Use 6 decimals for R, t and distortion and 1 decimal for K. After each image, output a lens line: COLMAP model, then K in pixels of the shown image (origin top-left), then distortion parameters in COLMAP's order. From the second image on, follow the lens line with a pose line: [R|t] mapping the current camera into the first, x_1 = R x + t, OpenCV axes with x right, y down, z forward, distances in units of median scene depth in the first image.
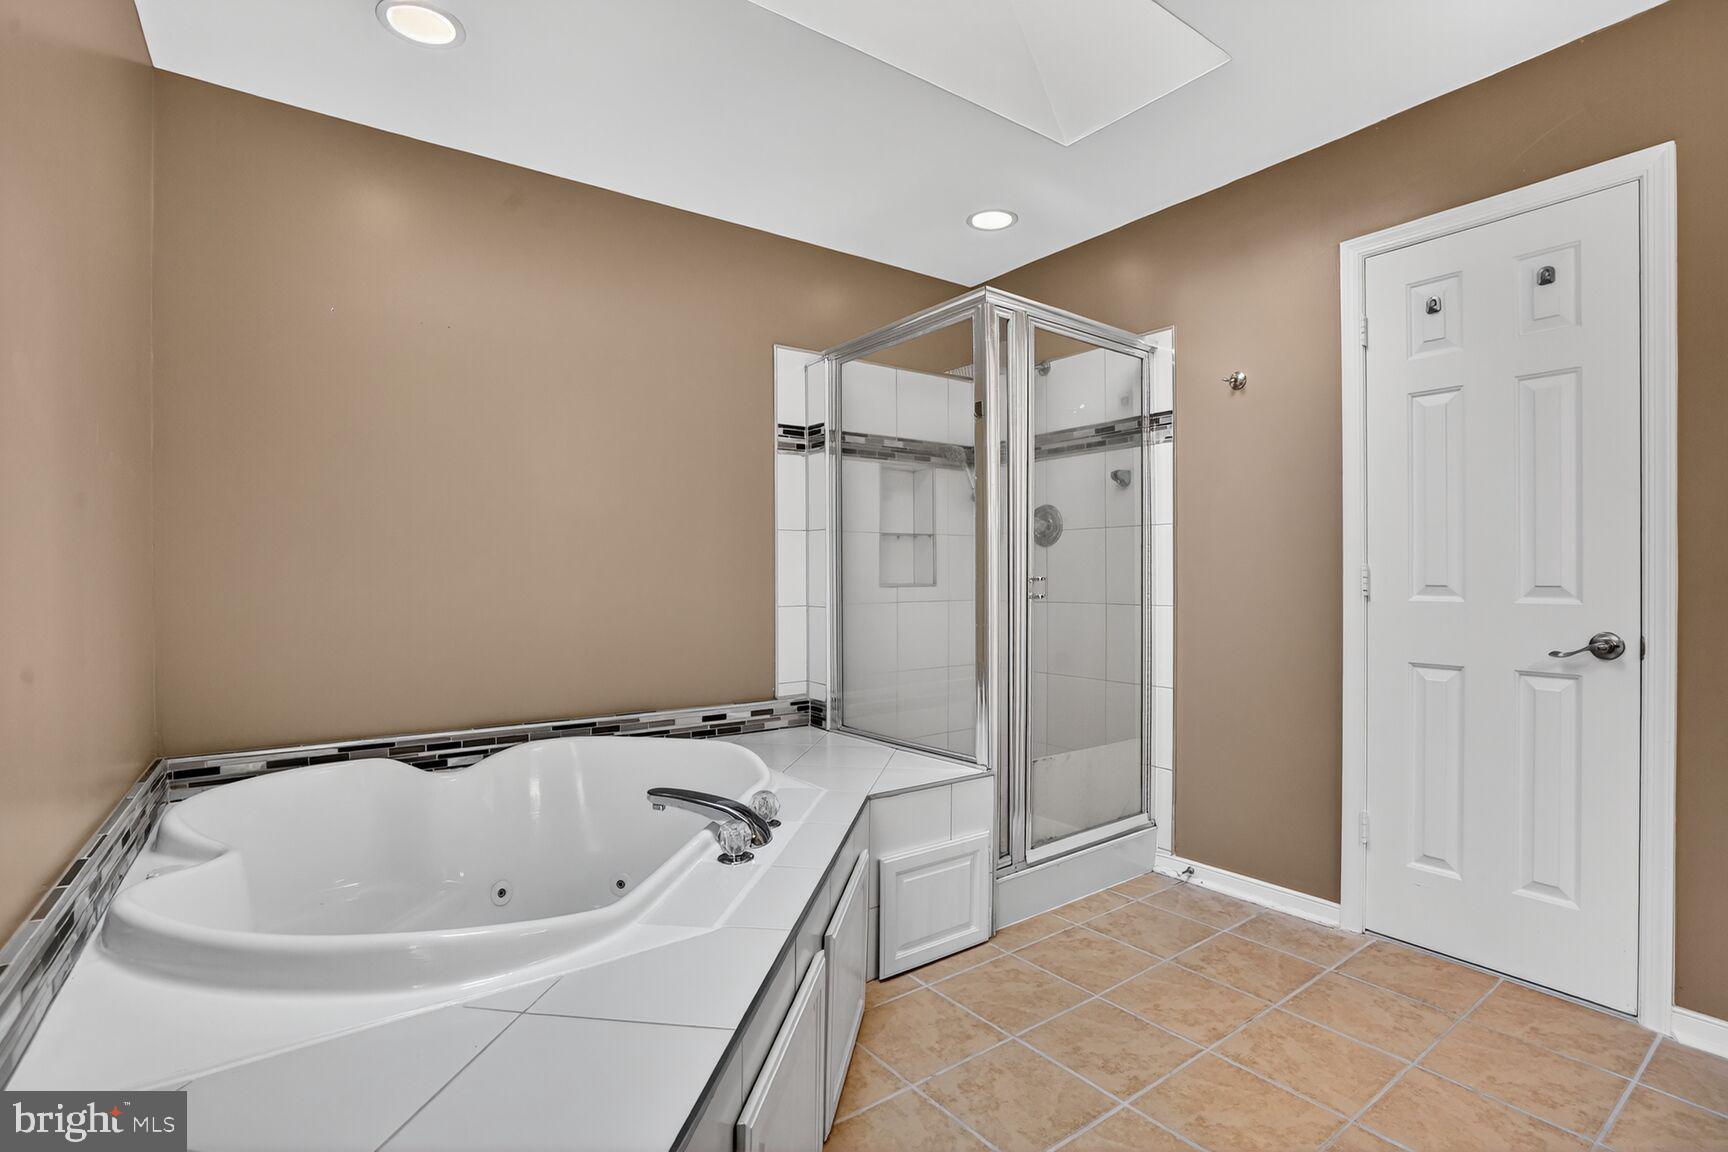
lens RADIAL K [[824.9, 0, 862.7], [0, 824.9, 573.8], [0, 0, 1]] dist [-0.006145, 0.000479]
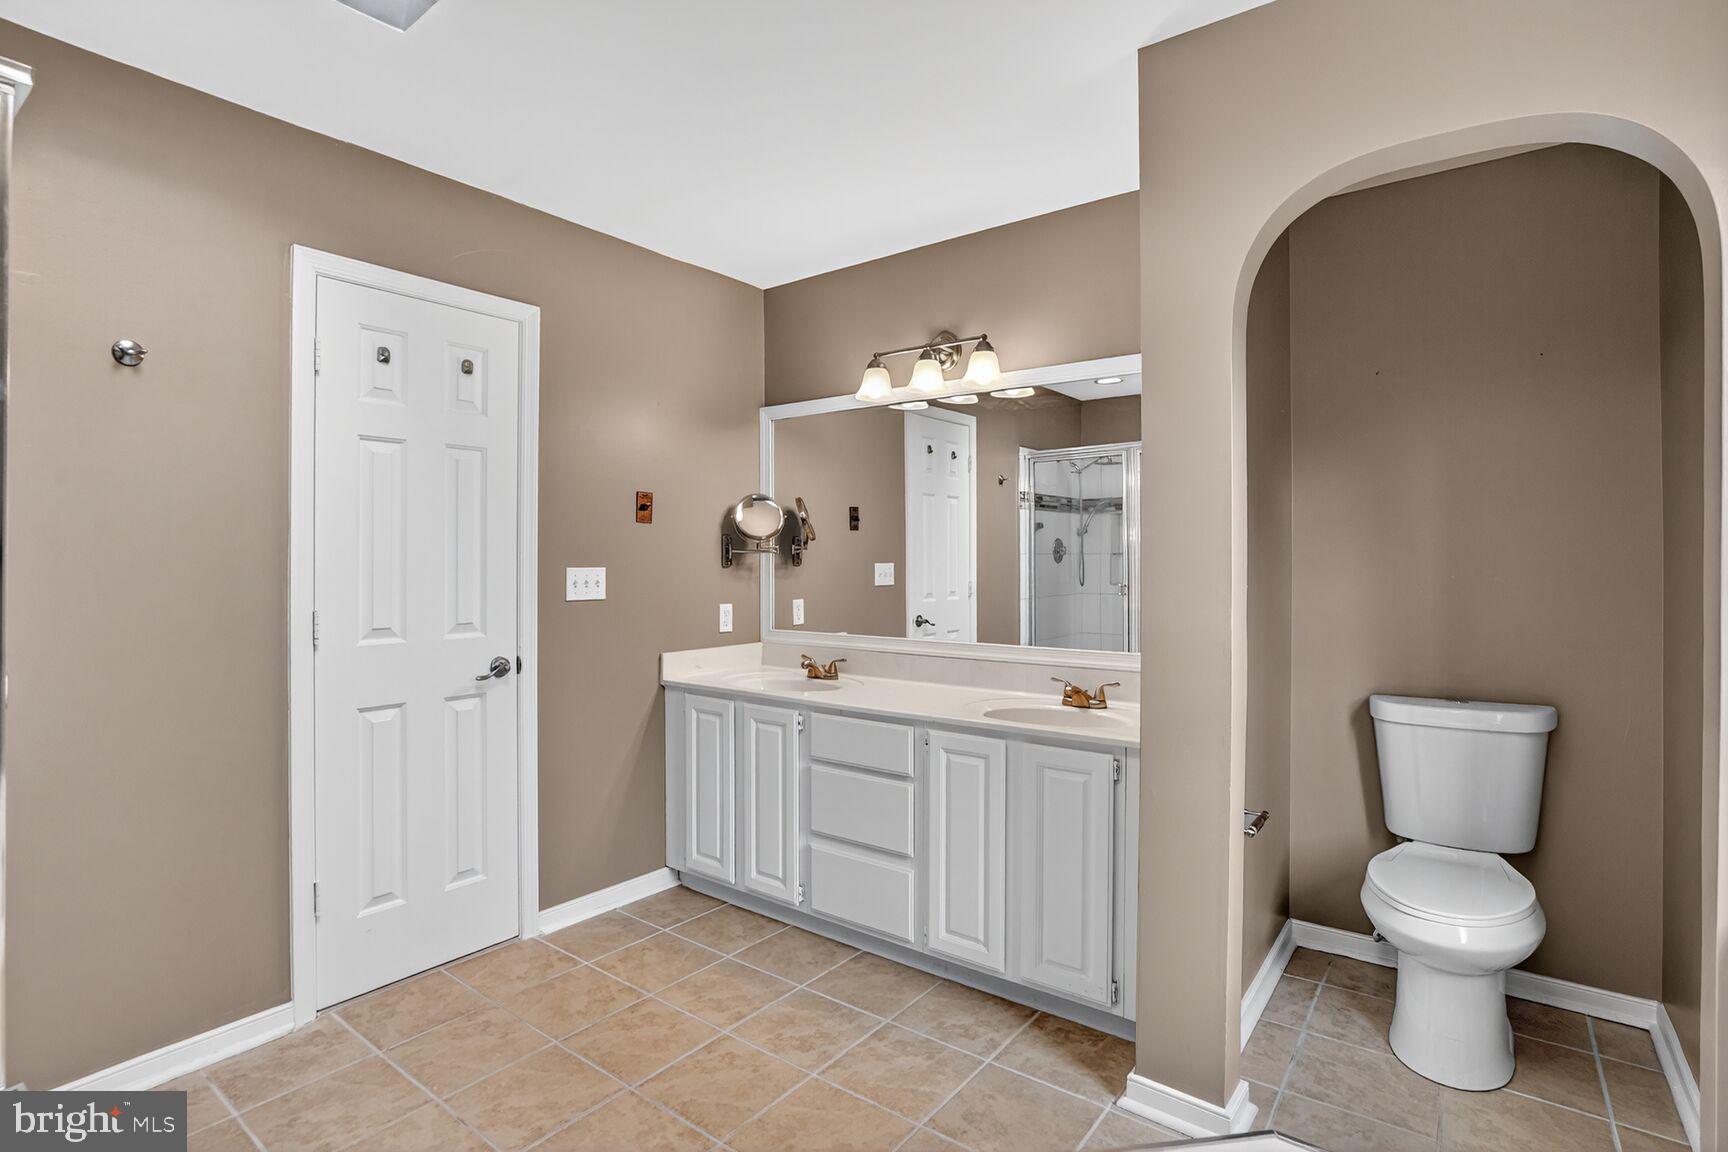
lens RADIAL K [[824.9, 0, 862.4], [0, 824.9, 568.7], [0, 0, 1]] dist [-0.006145, 0.000479]
pose [[-0.259970, -0.004194, 0.965607, -0.485498], [0.004651, 0.999974, 0.005595, -0.069132], [-0.965605, 0.005945, -0.259944, 0.746907]]
